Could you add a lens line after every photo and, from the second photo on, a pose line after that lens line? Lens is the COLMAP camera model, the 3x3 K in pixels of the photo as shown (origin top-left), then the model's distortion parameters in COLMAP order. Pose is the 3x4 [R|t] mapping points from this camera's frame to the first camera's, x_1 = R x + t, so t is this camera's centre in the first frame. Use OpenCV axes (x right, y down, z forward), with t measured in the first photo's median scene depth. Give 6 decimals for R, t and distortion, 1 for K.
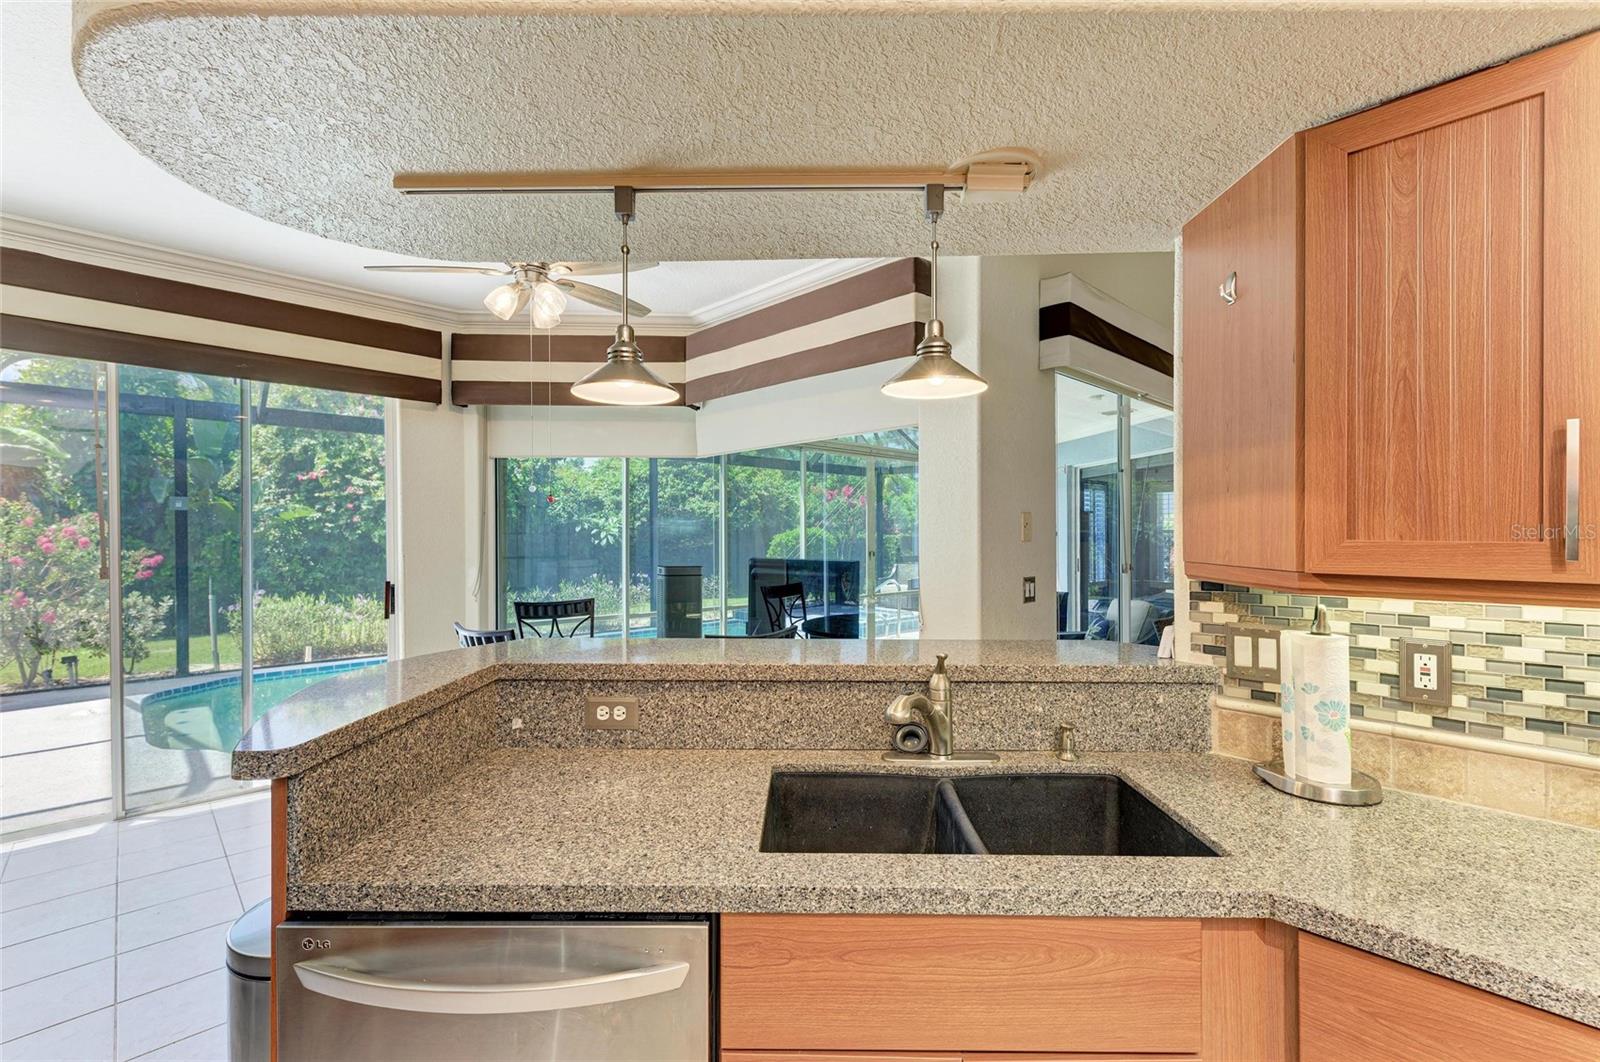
lens RADIAL K [[701.0, 0, 793.6], [0, 701.0, 533.9], [0, 0, 1]] dist [0.010984, -0.001748]
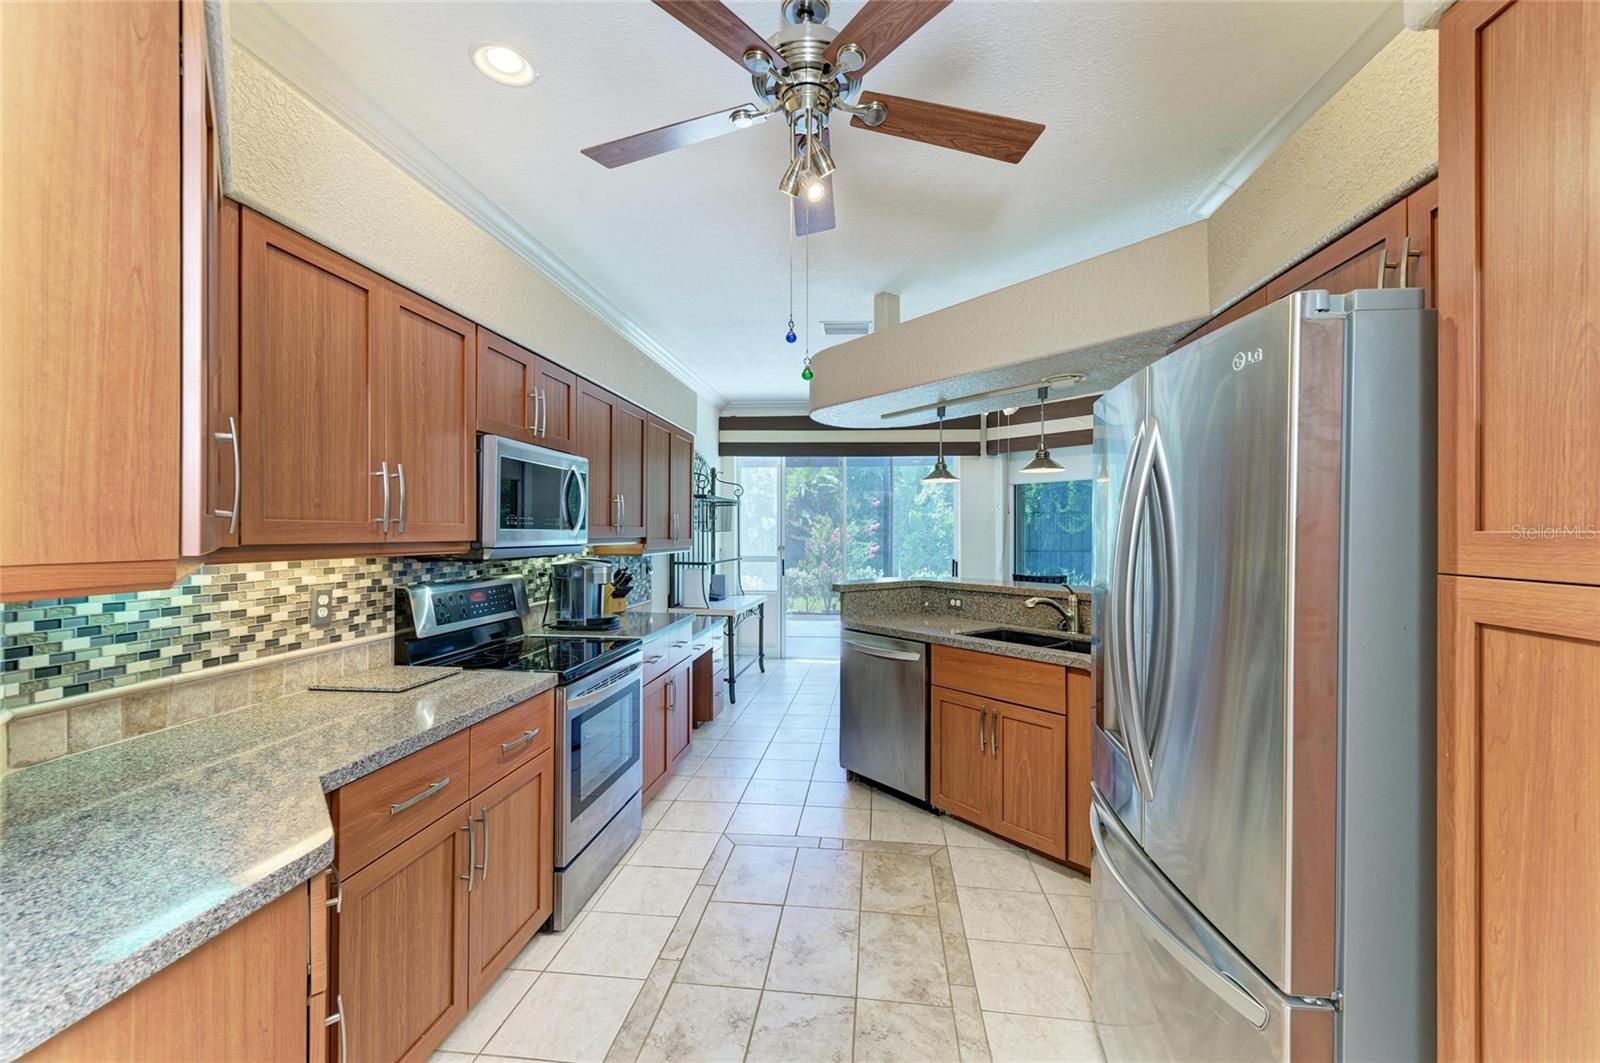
lens RADIAL K [[654.7, 0, 802.6], [0, 654.7, 533.9], [0, 0, 1]] dist [0.004502, -0.000086]
pose [[0.637379, -0.000914, -0.770550, 1.187480], [0.001065, 0.999999, -0.000305, 0.010965], [0.770550, -0.000626, 0.637380, -0.904254]]
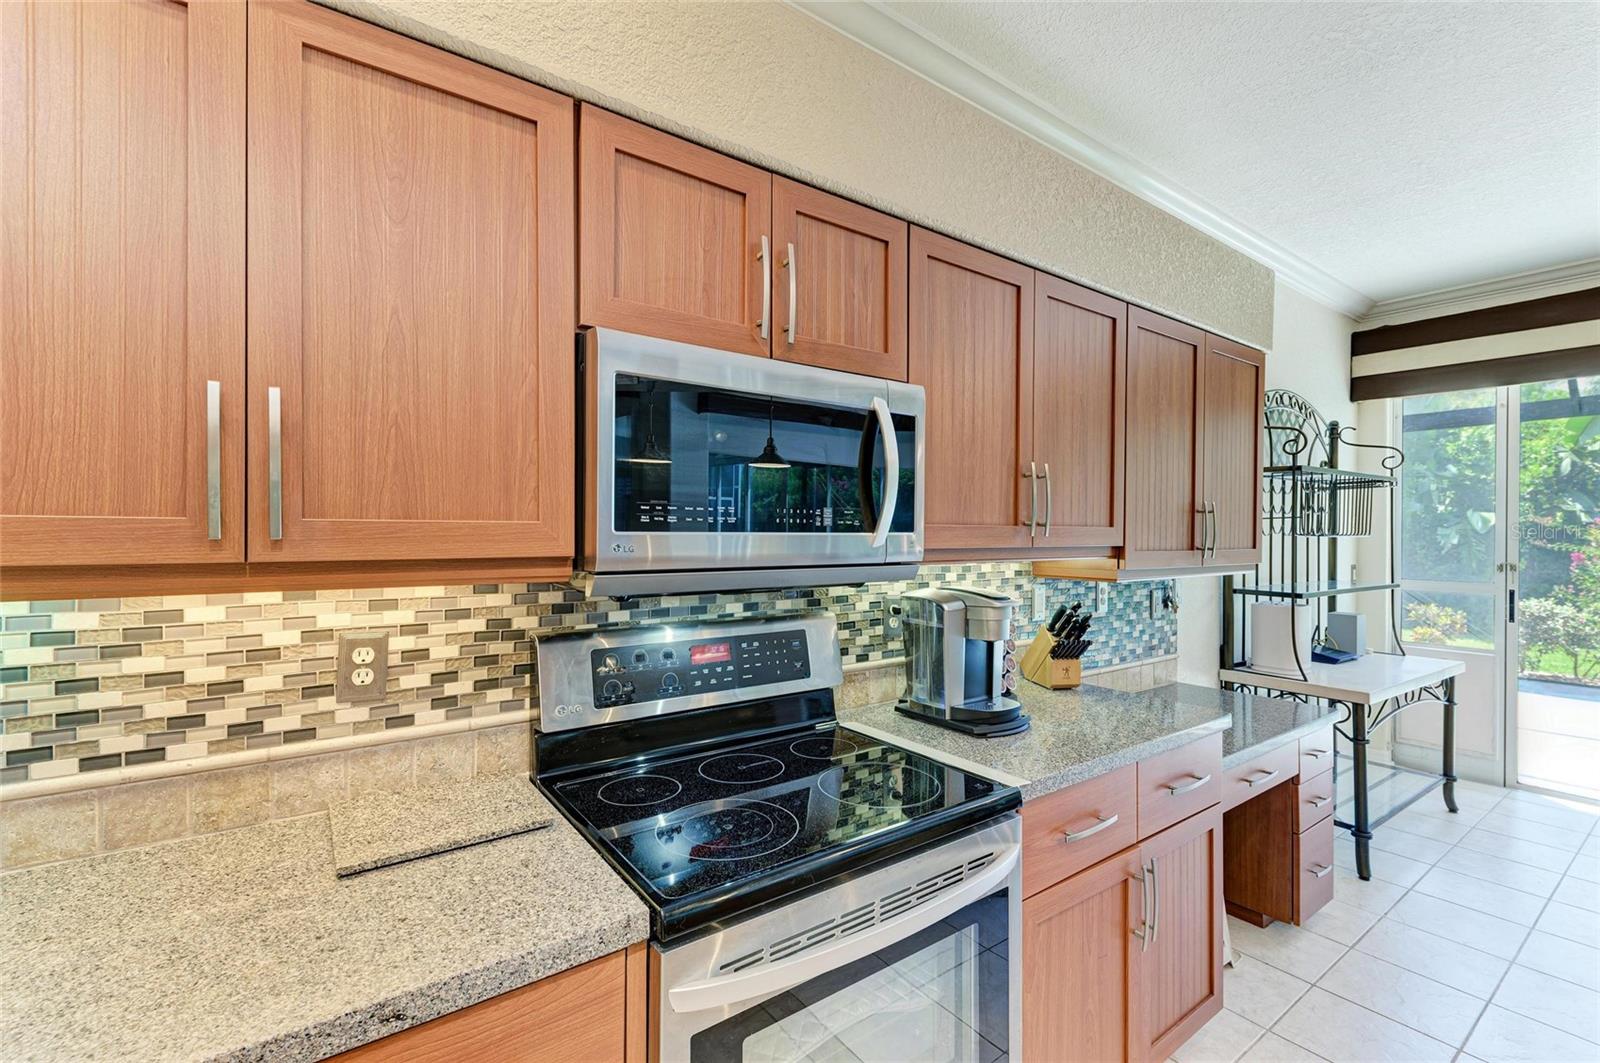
lens RADIAL K [[701.0, 0, 798.2], [0, 701.0, 538.5], [0, 0, 1]] dist [0.010984, -0.001748]
pose [[-0.131304, 0.003524, -0.991336, 0.370517], [-0.002812, 0.999988, 0.003927, 0.002513], [0.991338, 0.003303, -0.131292, -0.254138]]
